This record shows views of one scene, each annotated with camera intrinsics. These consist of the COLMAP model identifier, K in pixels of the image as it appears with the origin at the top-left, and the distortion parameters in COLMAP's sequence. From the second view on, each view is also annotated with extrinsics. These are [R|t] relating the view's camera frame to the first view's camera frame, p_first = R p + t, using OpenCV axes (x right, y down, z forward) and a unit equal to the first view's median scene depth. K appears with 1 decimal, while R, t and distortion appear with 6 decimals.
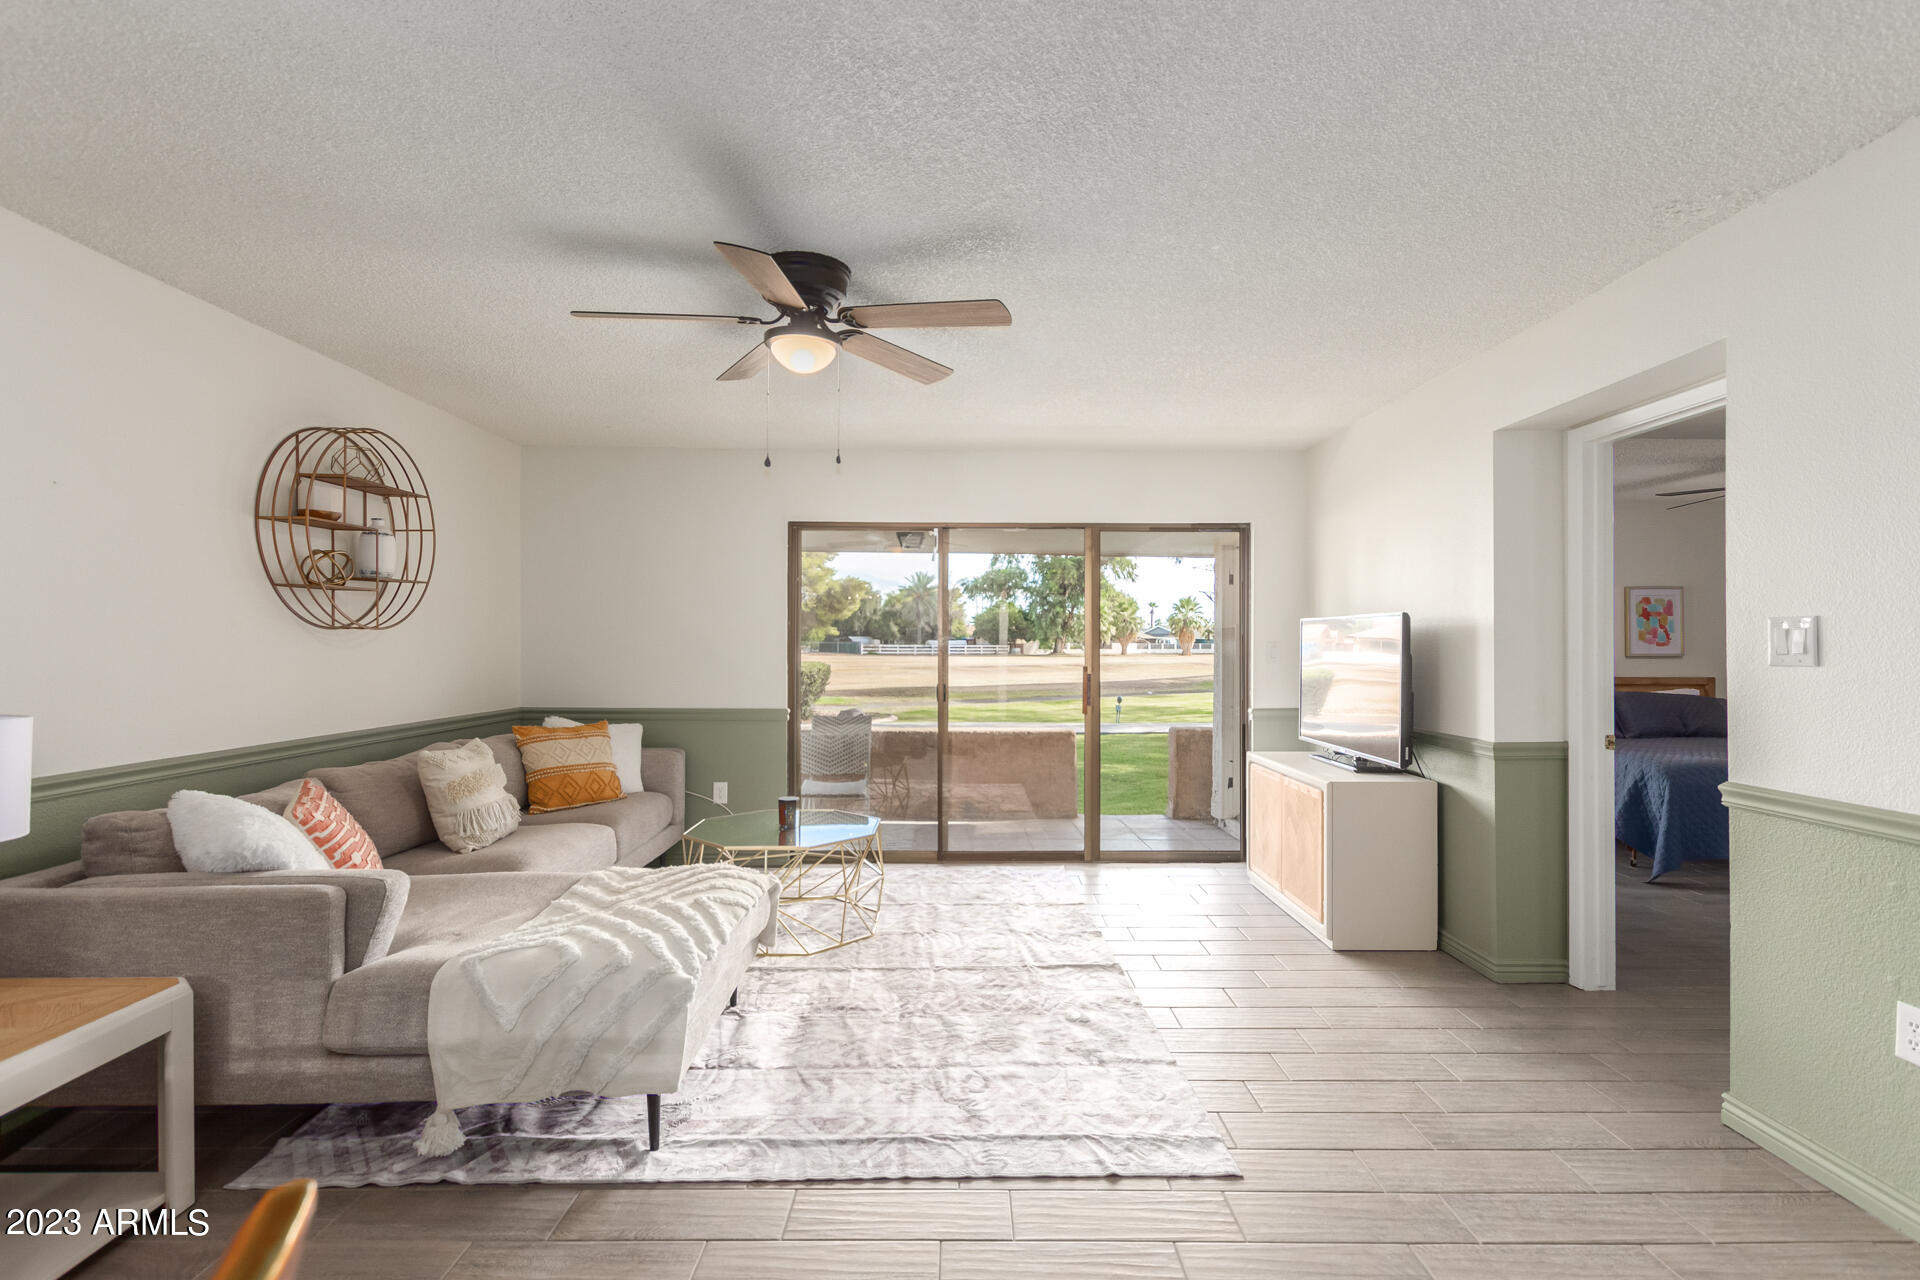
lens RADIAL K [[899.9, 0, 955.3], [0, 899.9, 643.9], [0, 0, 1]] dist [0.008533, -0.000286]
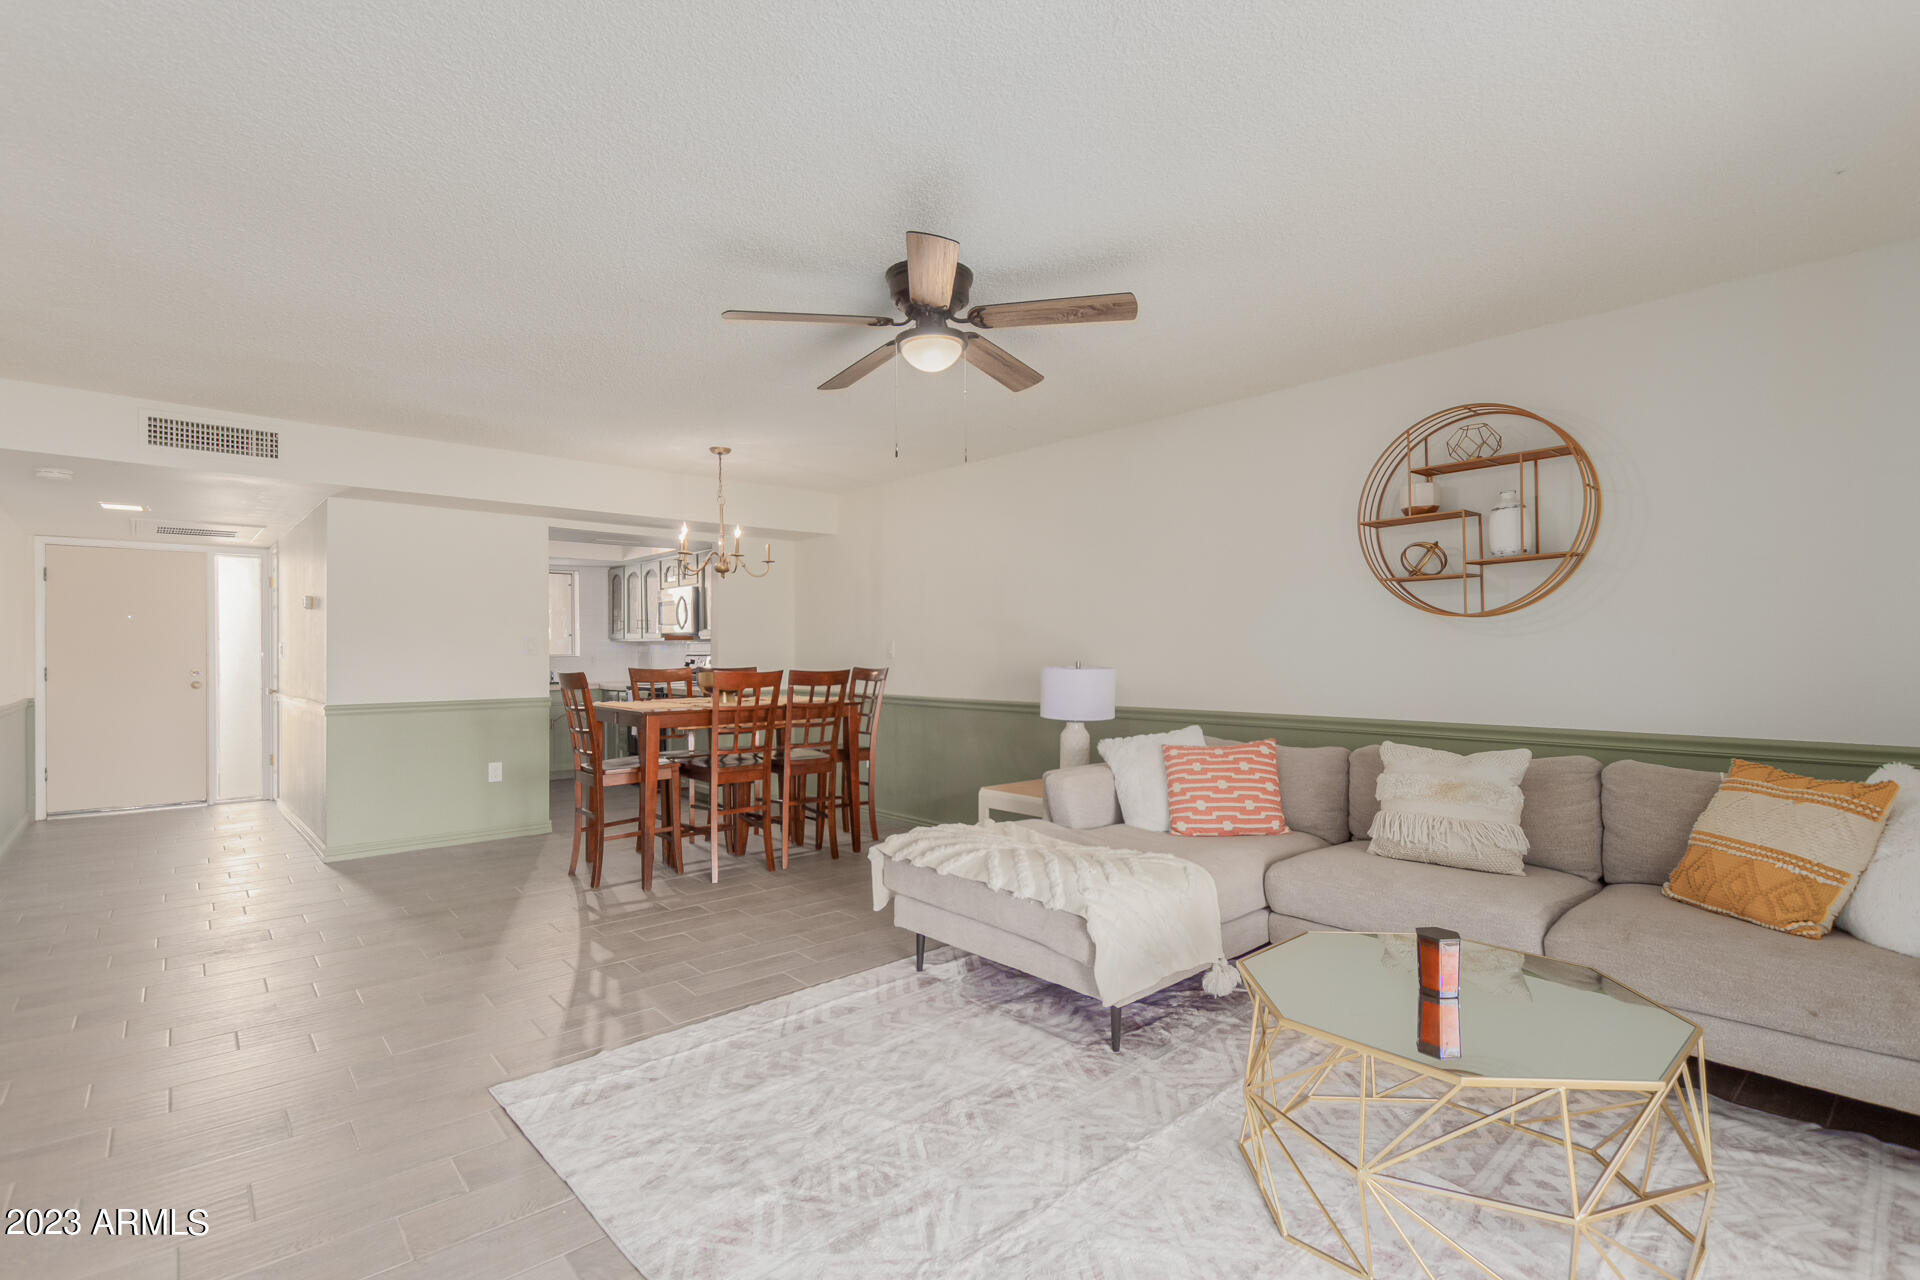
lens RADIAL K [[899.9, 0, 955.3], [0, 899.9, 643.9], [0, 0, 1]] dist [0.008533, -0.000286]
pose [[-0.749211, -0.003932, -0.662320, 0.366662], [0.003213, 0.999949, -0.009571, 0.019910], [0.662324, -0.009299, -0.749160, 1.307997]]
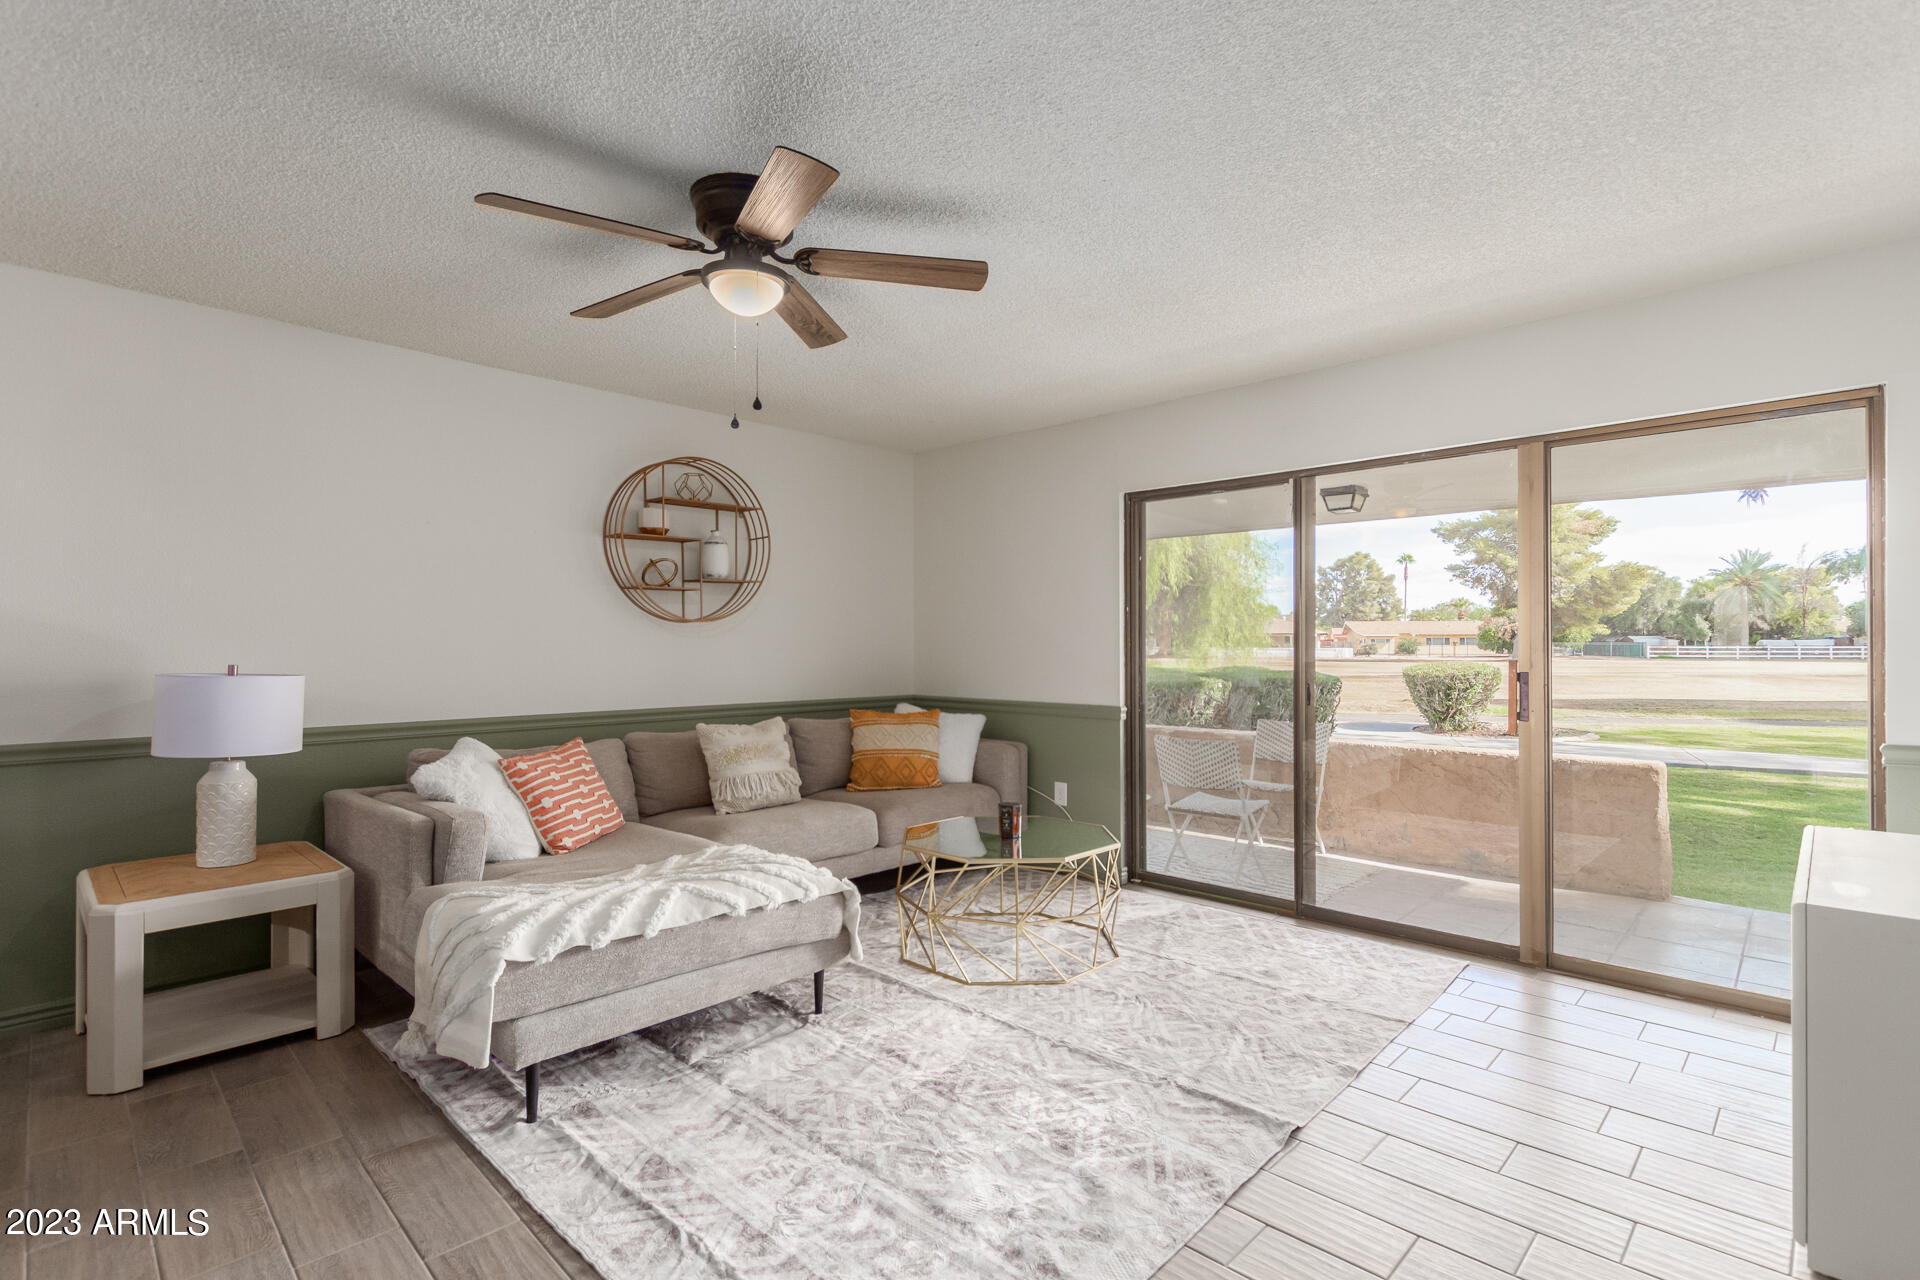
lens RADIAL K [[890.0, 0, 963.3], [0, 890.0, 645.5], [0, 0, 1]] dist [0.010775, -0.000109]
pose [[0.718687, -0.005155, -0.695315, 0.426444], [0.003964, 0.999987, -0.003317, 0.020283], [0.695323, -0.000372, 0.718698, 0.371149]]
